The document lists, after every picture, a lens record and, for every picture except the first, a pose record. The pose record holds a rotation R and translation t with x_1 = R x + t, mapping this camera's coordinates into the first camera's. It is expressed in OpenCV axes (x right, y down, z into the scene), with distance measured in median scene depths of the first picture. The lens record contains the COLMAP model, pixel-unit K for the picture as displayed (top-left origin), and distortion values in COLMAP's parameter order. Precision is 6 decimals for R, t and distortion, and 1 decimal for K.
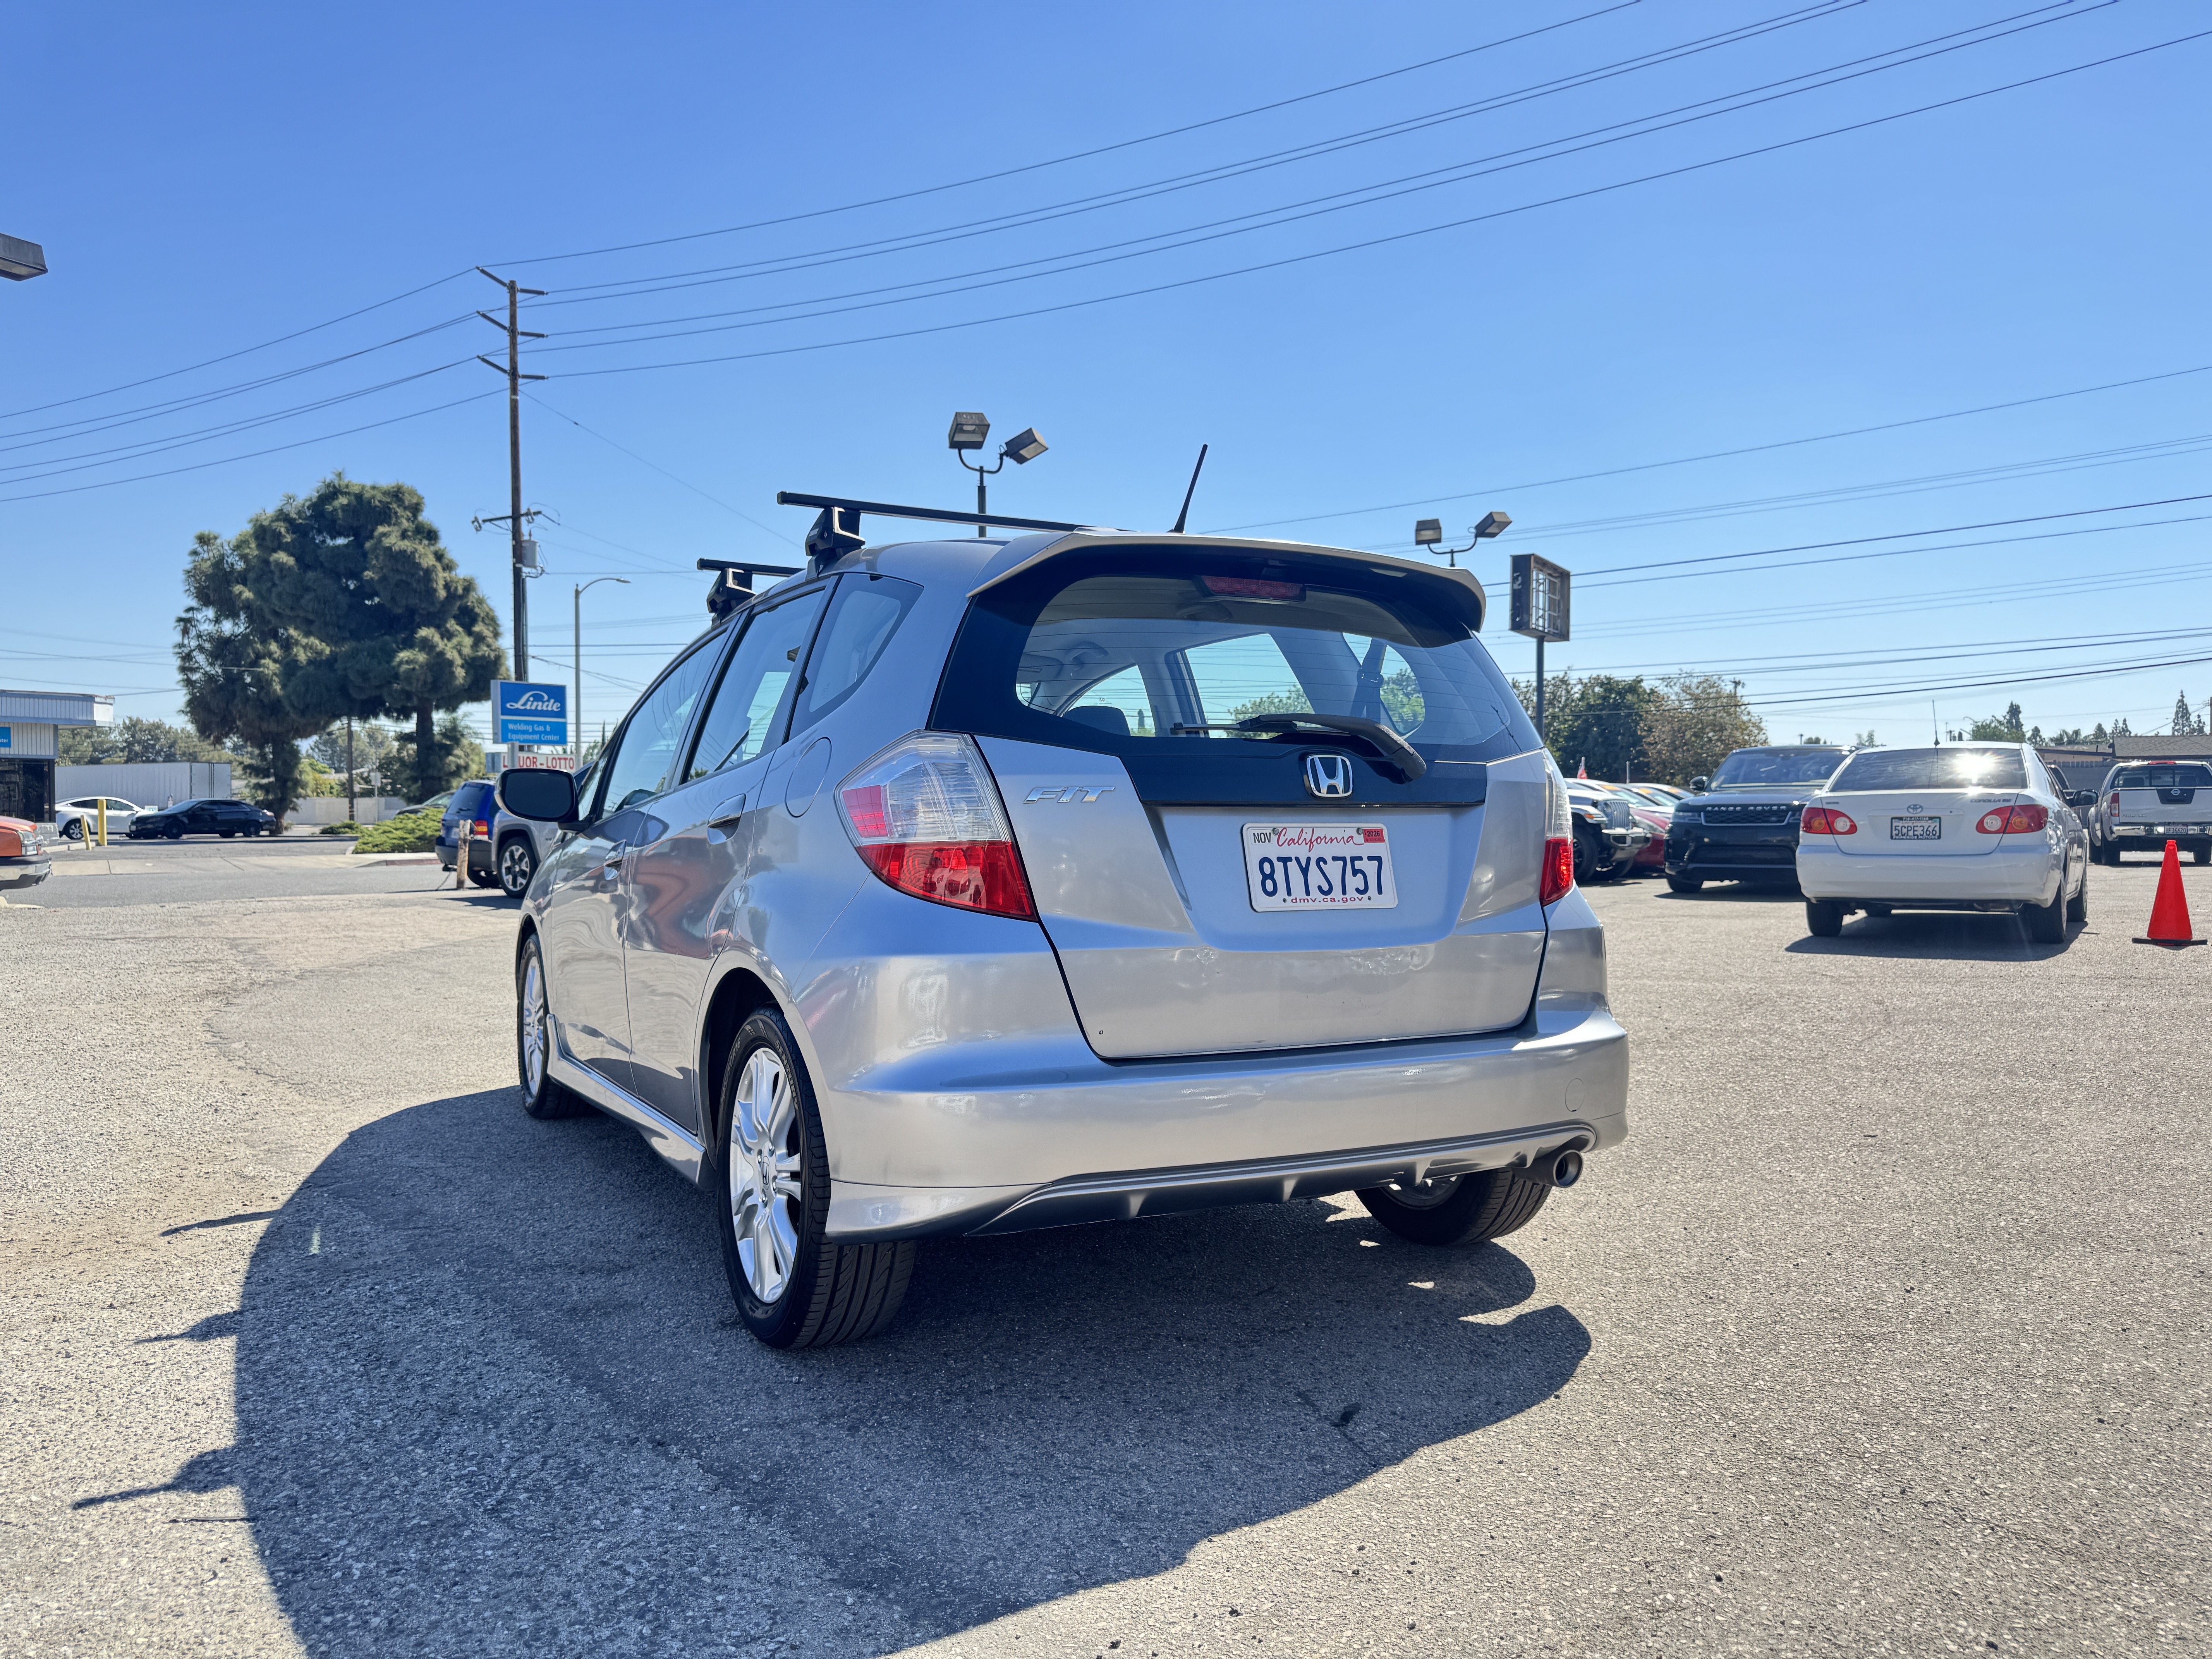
lens RADIAL K [[1578.7, 0, 1097.1], [0, 1578.7, 830.9], [0, 0, 1]] dist [0.027316, -0.037046]
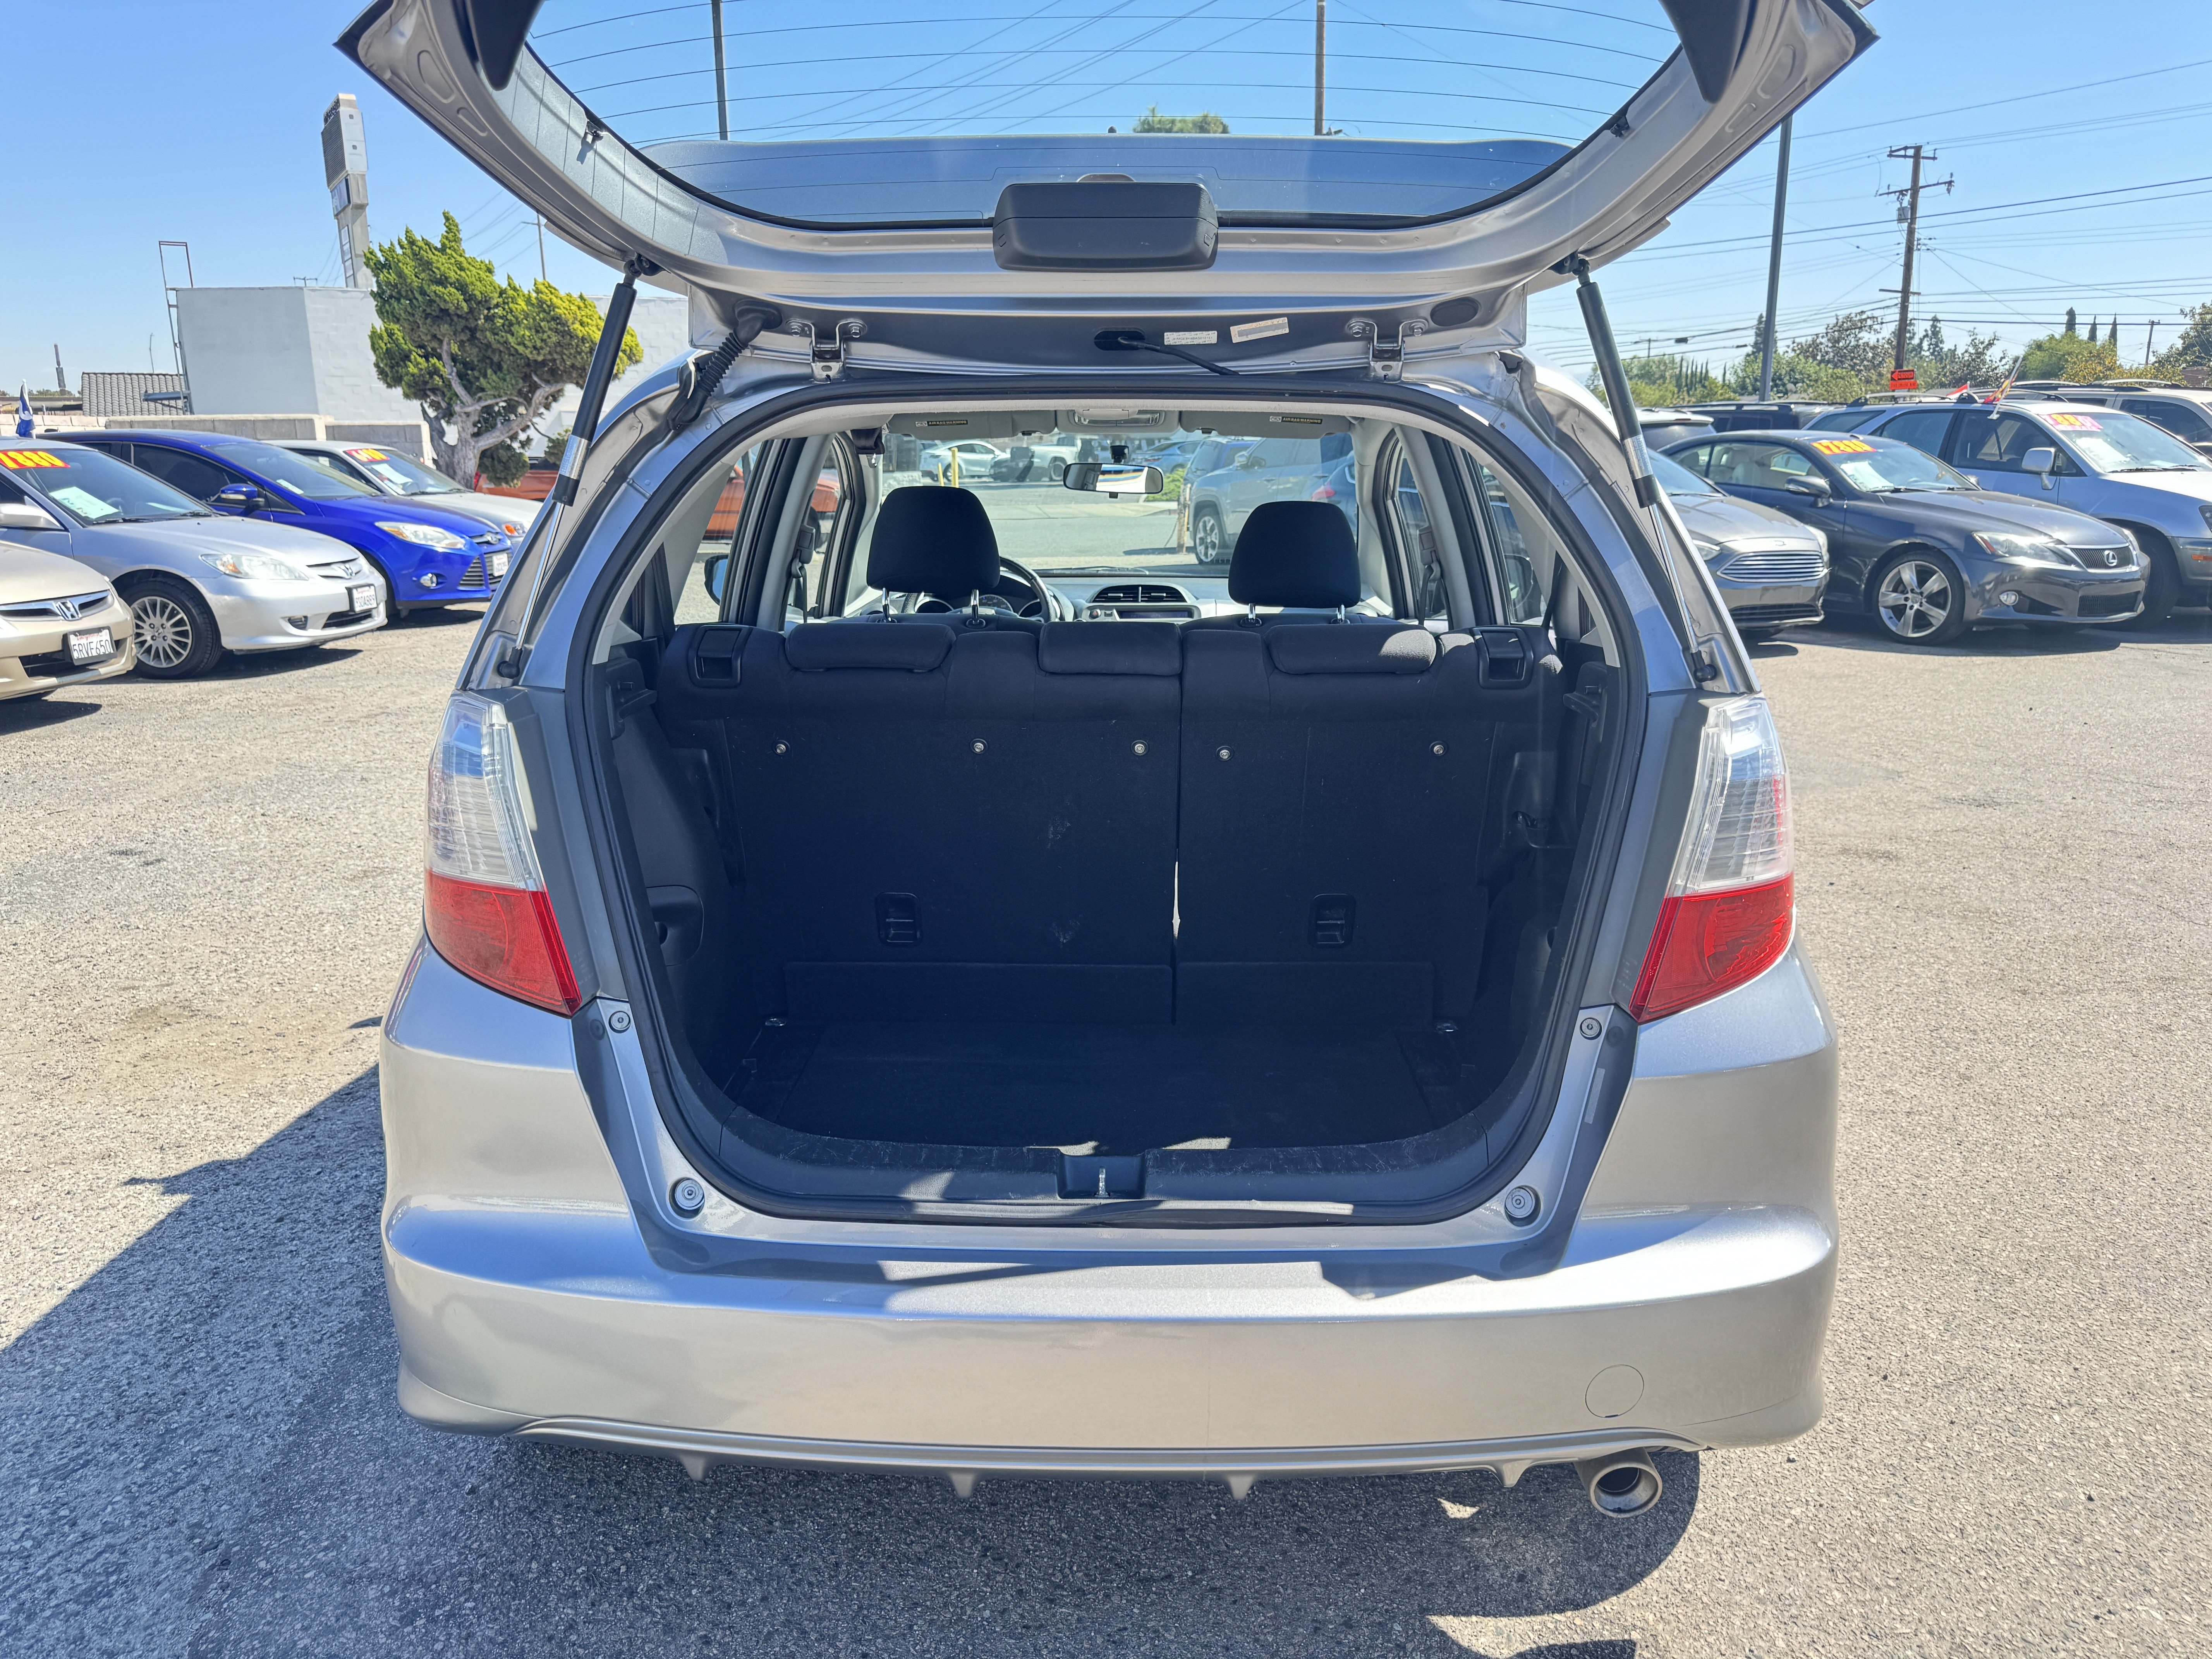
lens RADIAL K [[1578.7, 0, 1101.9], [0, 1578.7, 833.1], [0, 0, 1]] dist [0.027316, -0.037046]
pose [[0.872955, 0.115188, -0.474005, 0.396732], [-0.002932, 0.972941, 0.231035, -0.145183], [0.487791, -0.200293, 0.849672, 0.516553]]
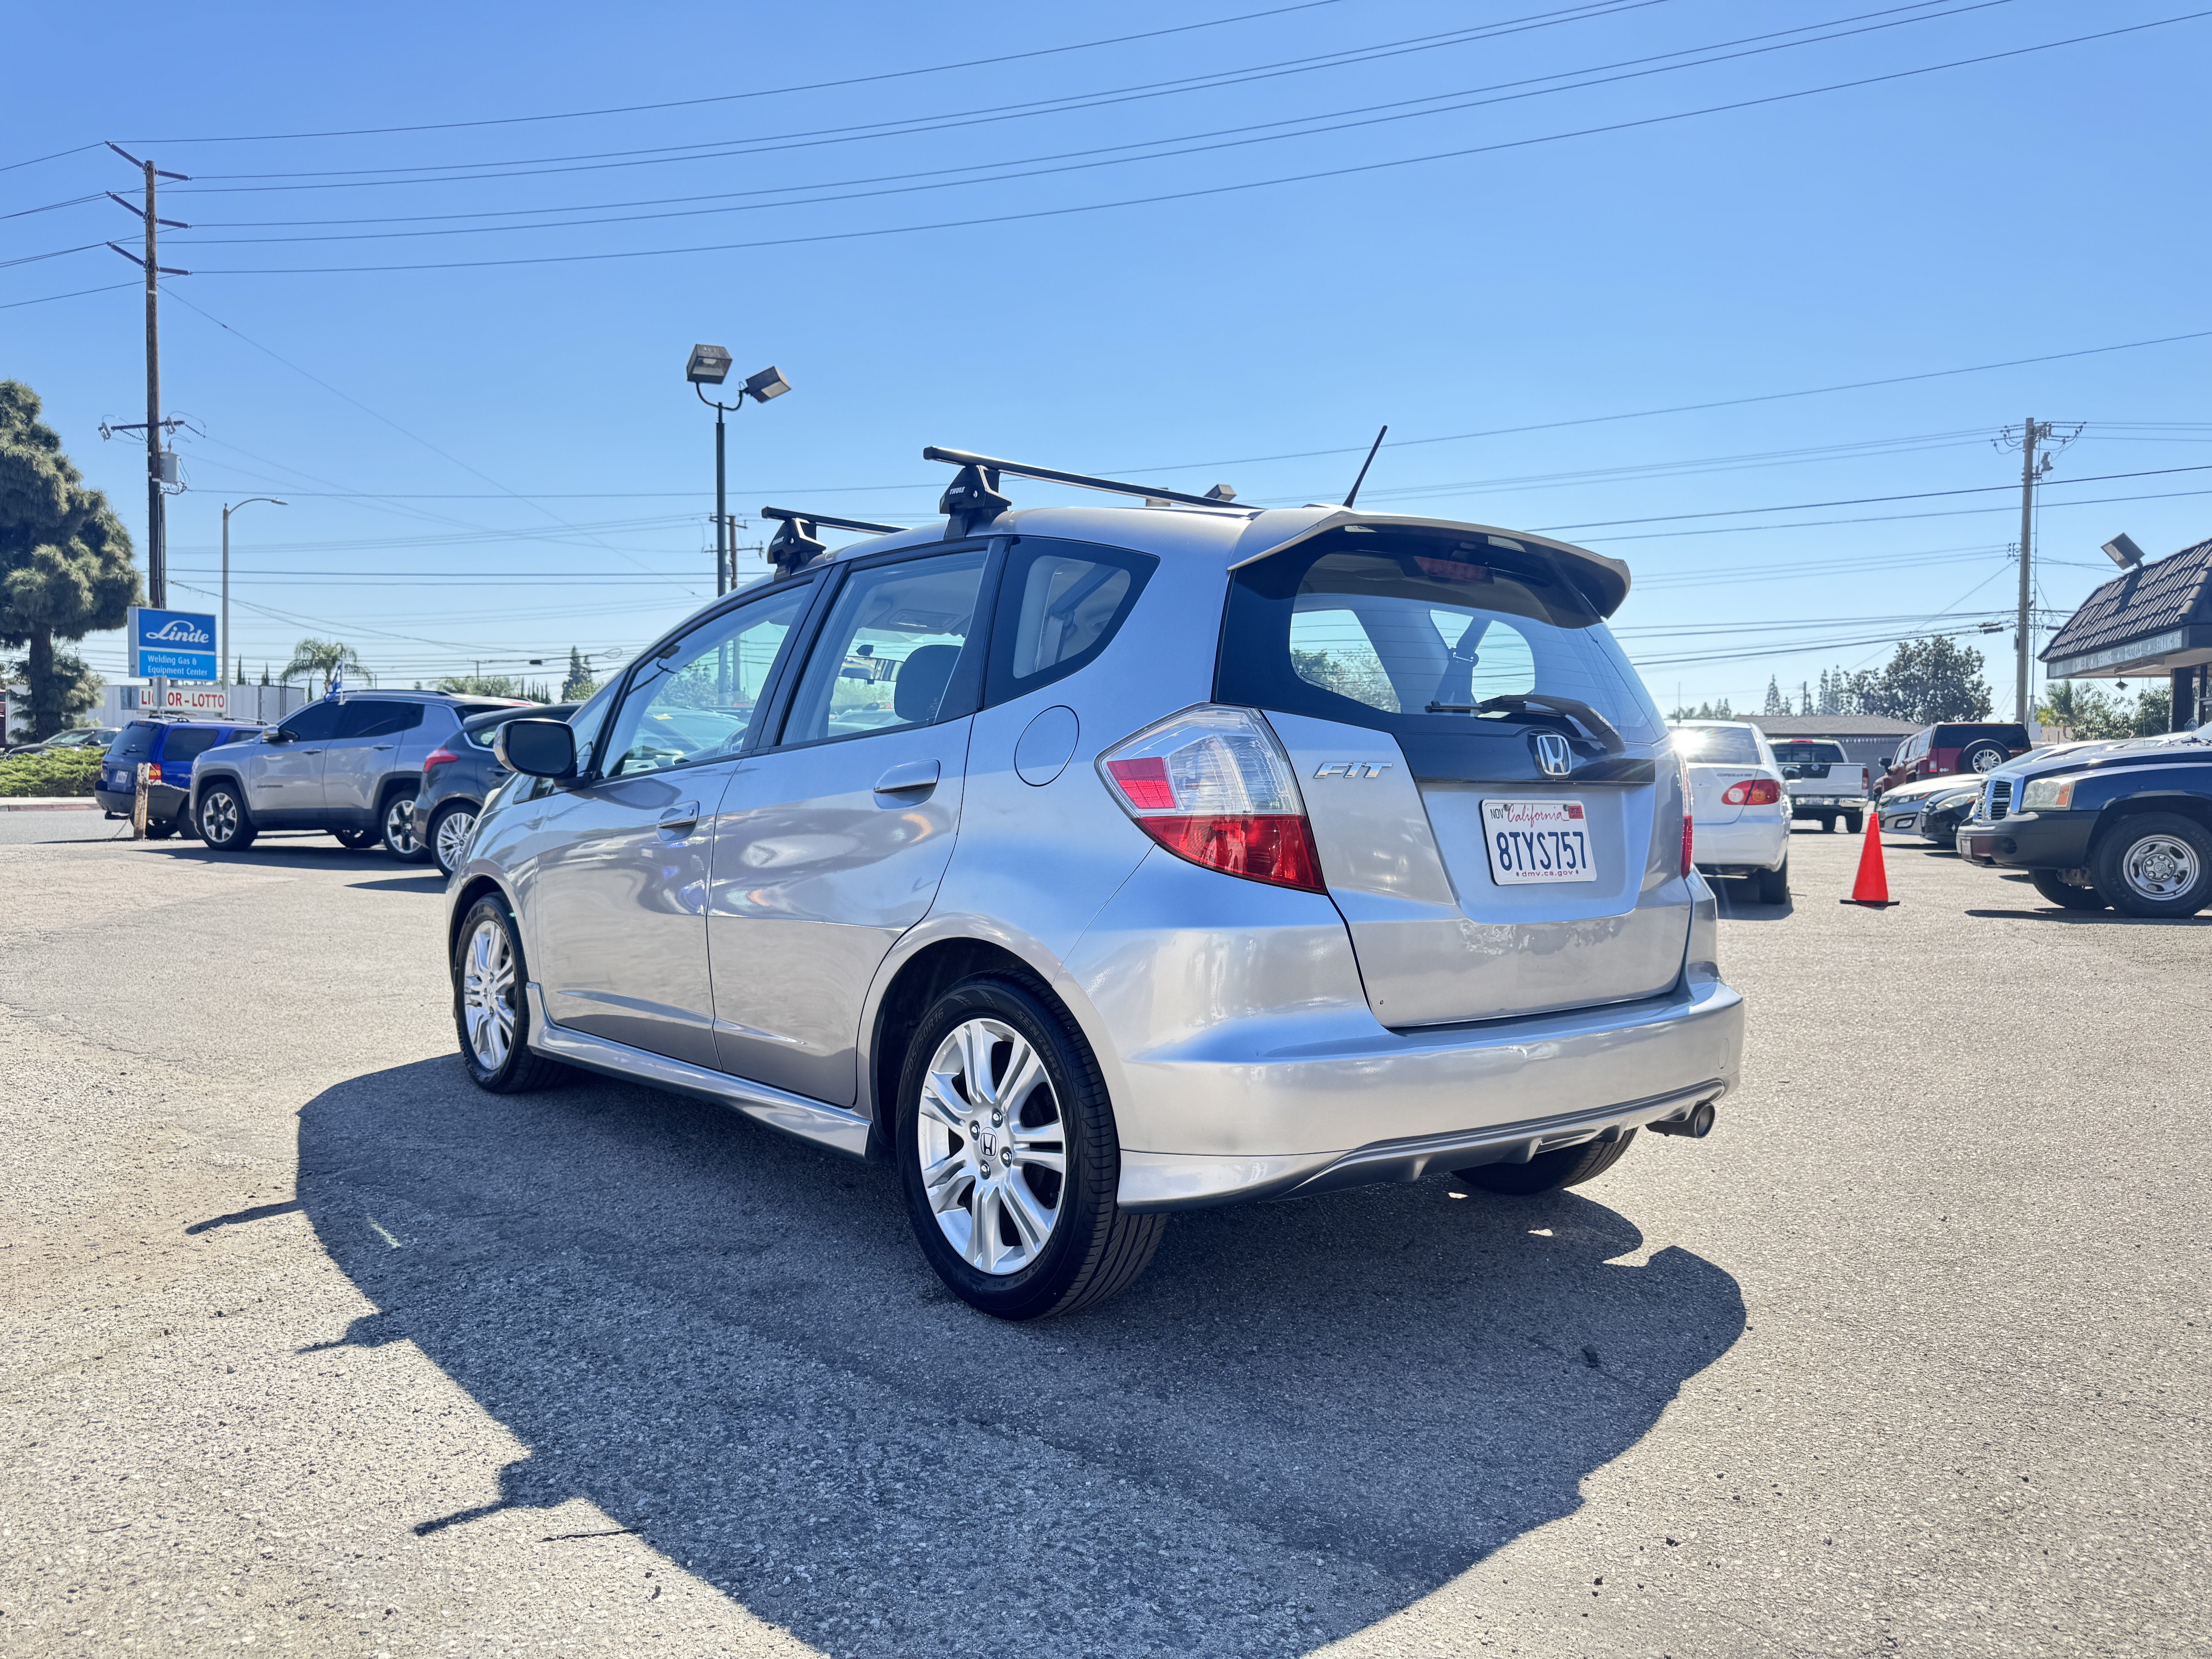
lens RADIAL K [[1578.7, 0, 1104.7], [0, 1578.7, 833.8], [0, 0, 1]] dist [0.027316, -0.037046]
pose [[0.979375, 0.010605, 0.201774, -0.346311], [-0.016572, 0.999473, 0.027906, -0.006942], [-0.201372, -0.030674, 0.979034, 0.028238]]
